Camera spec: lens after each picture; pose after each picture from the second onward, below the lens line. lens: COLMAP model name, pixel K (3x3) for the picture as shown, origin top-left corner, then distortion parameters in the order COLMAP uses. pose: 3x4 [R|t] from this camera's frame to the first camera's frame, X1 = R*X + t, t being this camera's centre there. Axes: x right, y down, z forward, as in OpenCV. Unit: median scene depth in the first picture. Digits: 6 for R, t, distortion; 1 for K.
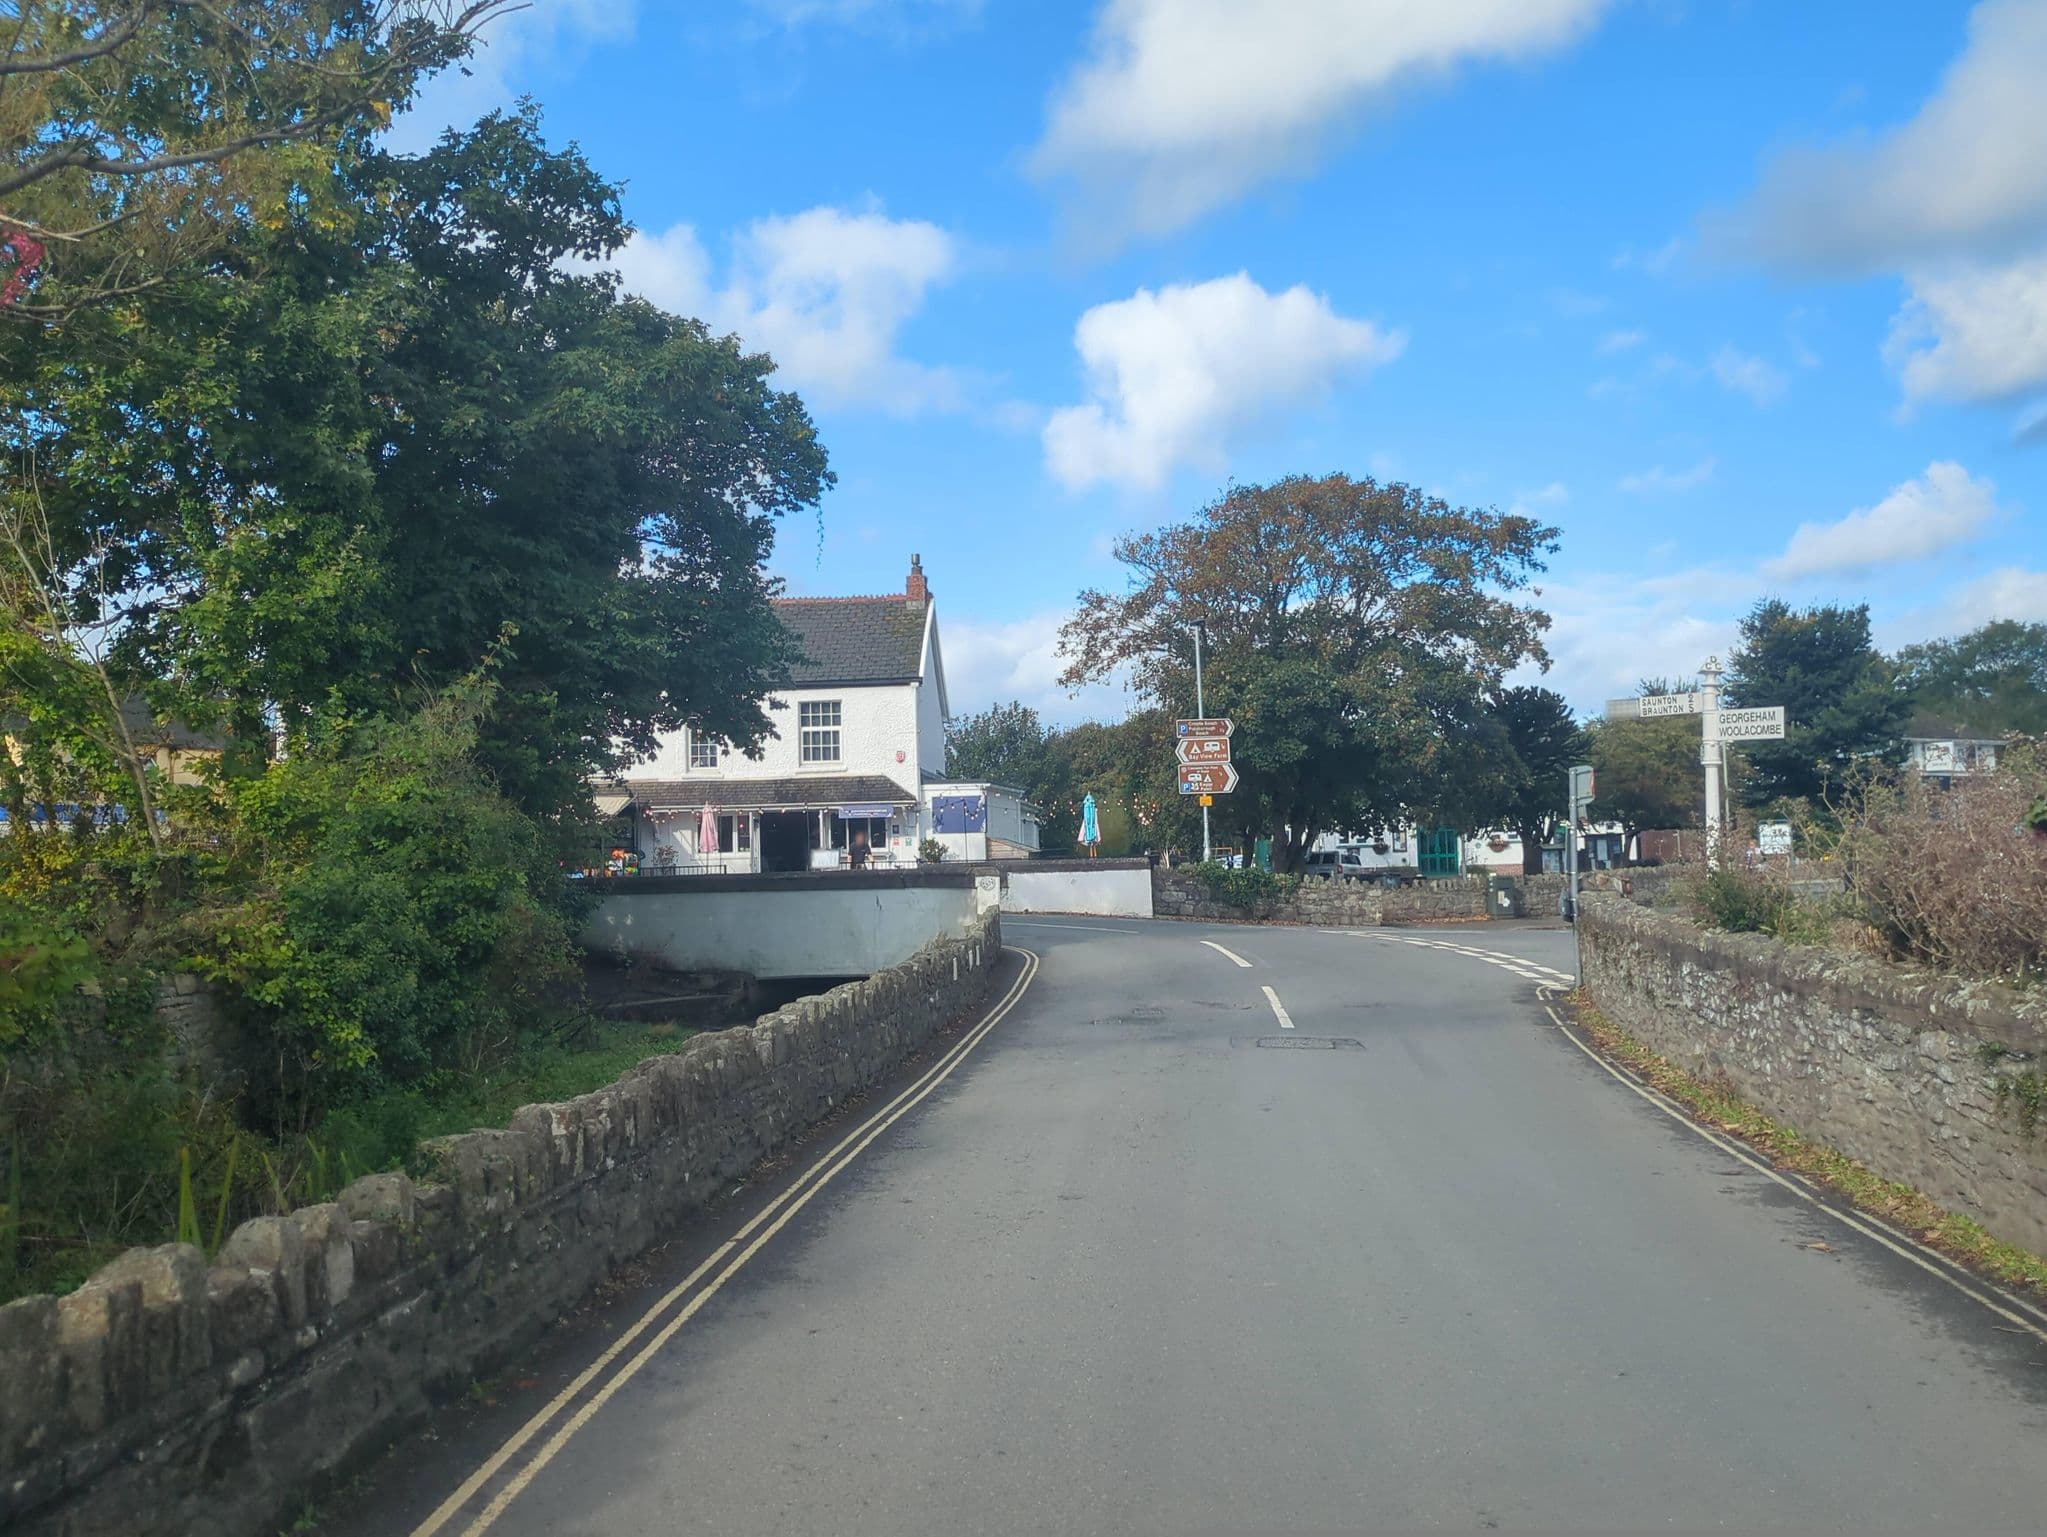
lens RADIAL K [[1579.6, 0, 1023.5], [0, 1579.6, 768.5], [0, 0, 1]] dist [0.114416, -0.216202]
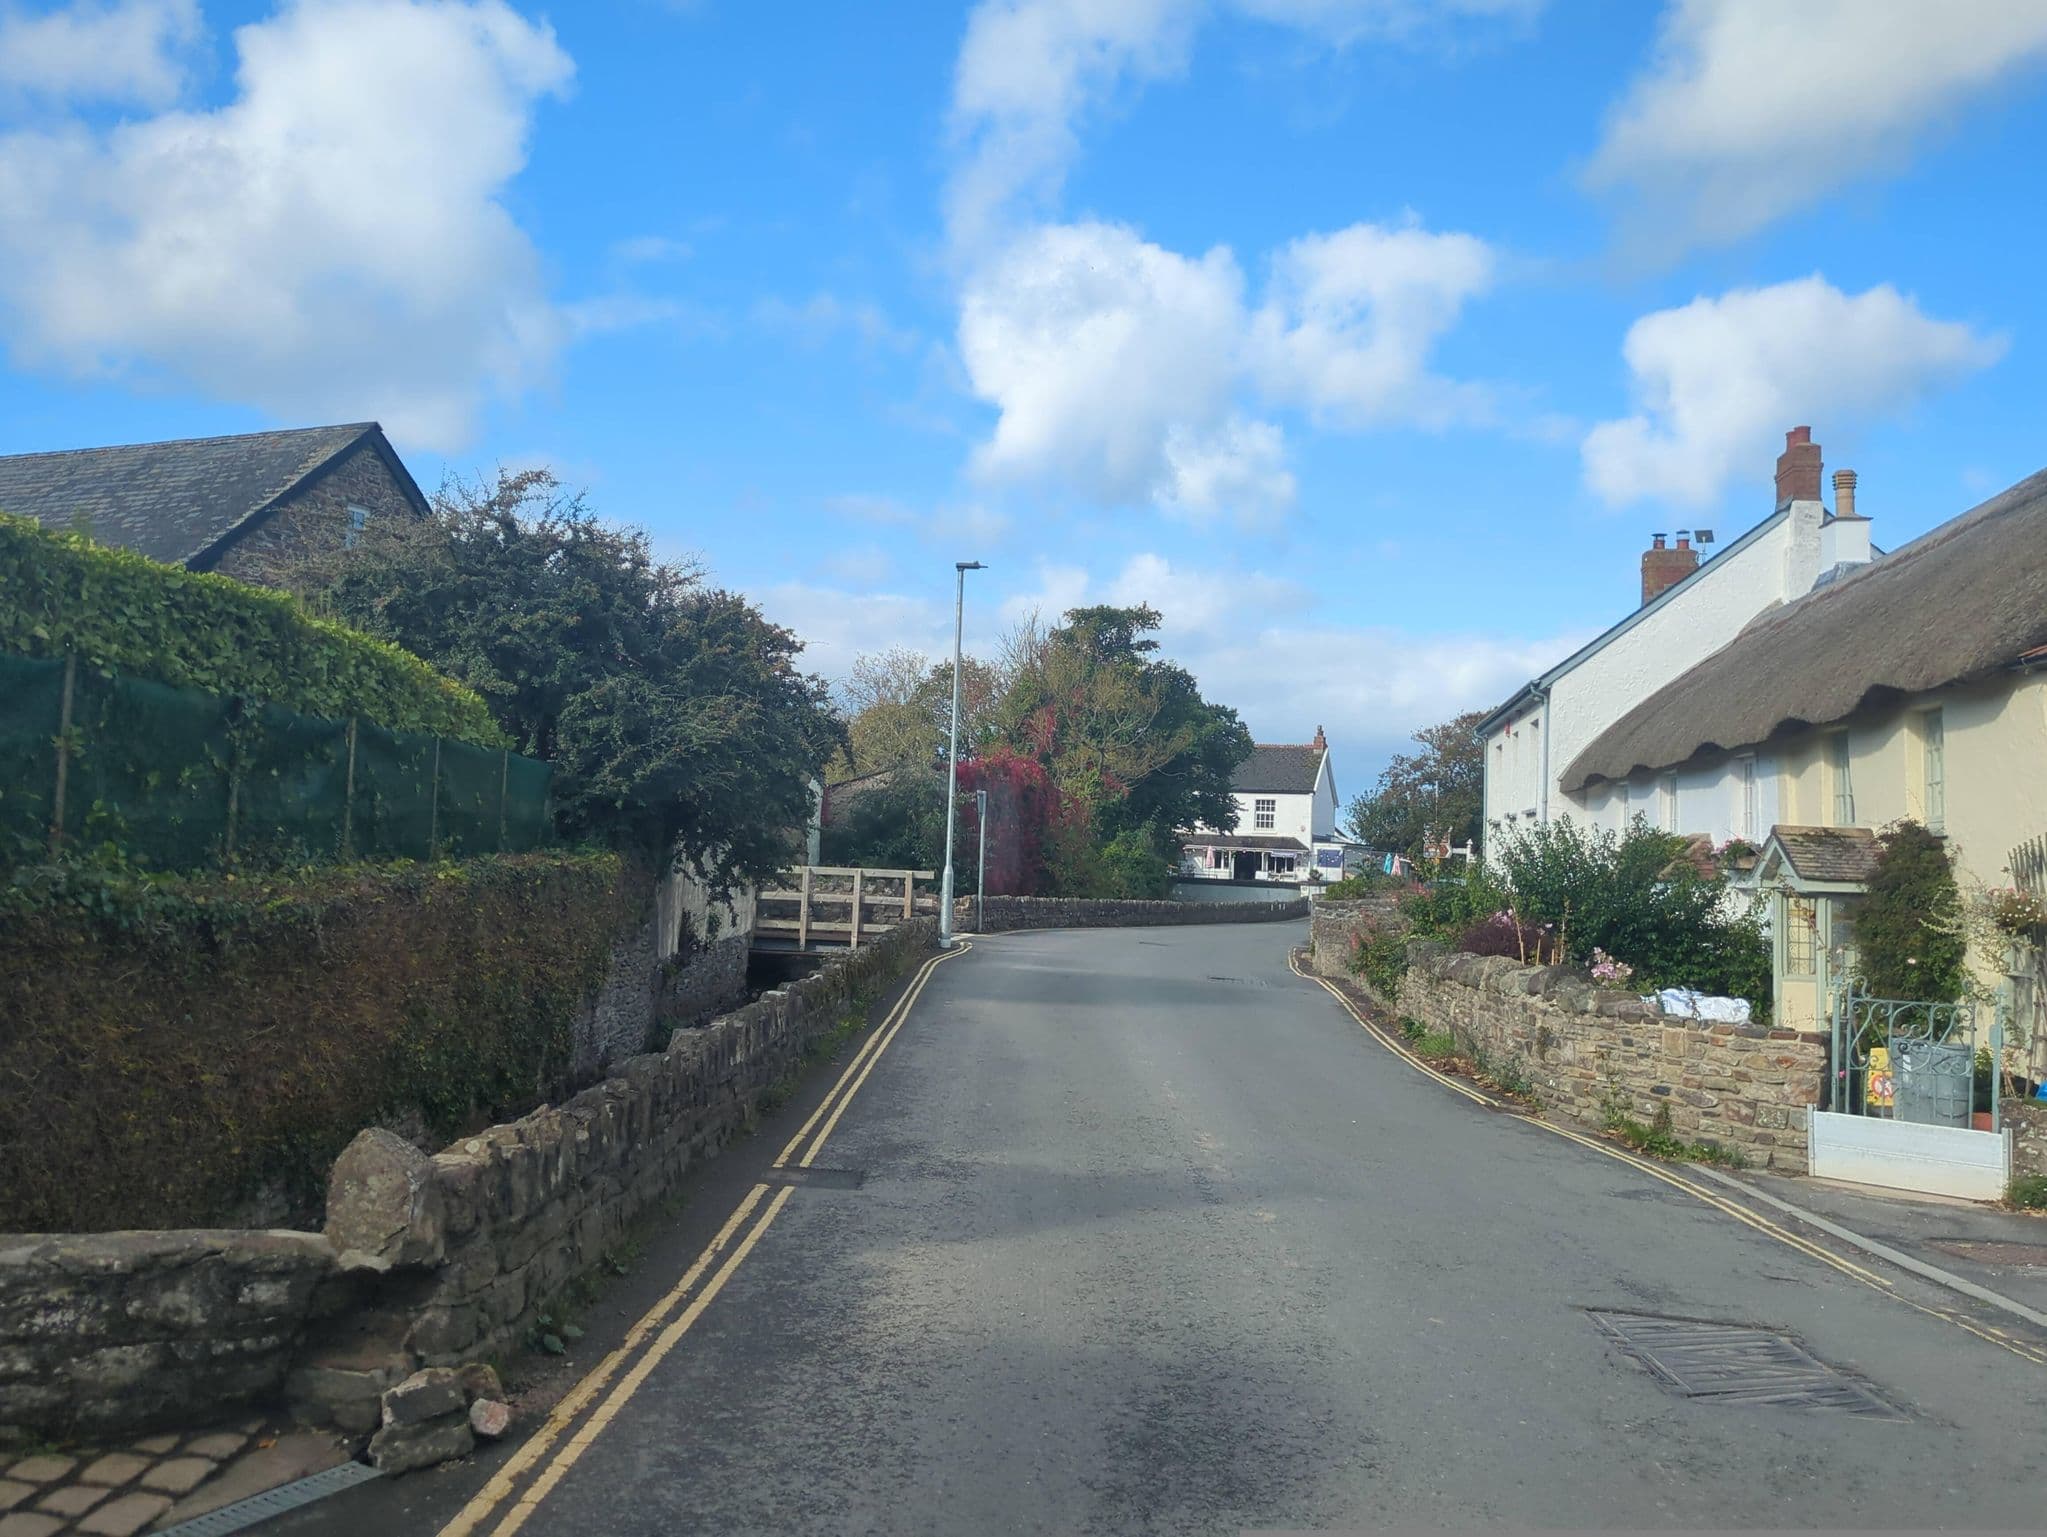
lens RADIAL K [[1579.6, 0, 1023.5], [0, 1579.6, 768.5], [0, 0, 1]] dist [0.114416, -0.216202]
pose [[0.948813, 0.048168, -0.312143, 0.213973], [-0.050520, 0.998723, 0.000553, -0.067165], [0.311771, 0.015245, 0.950035, -1.063649]]
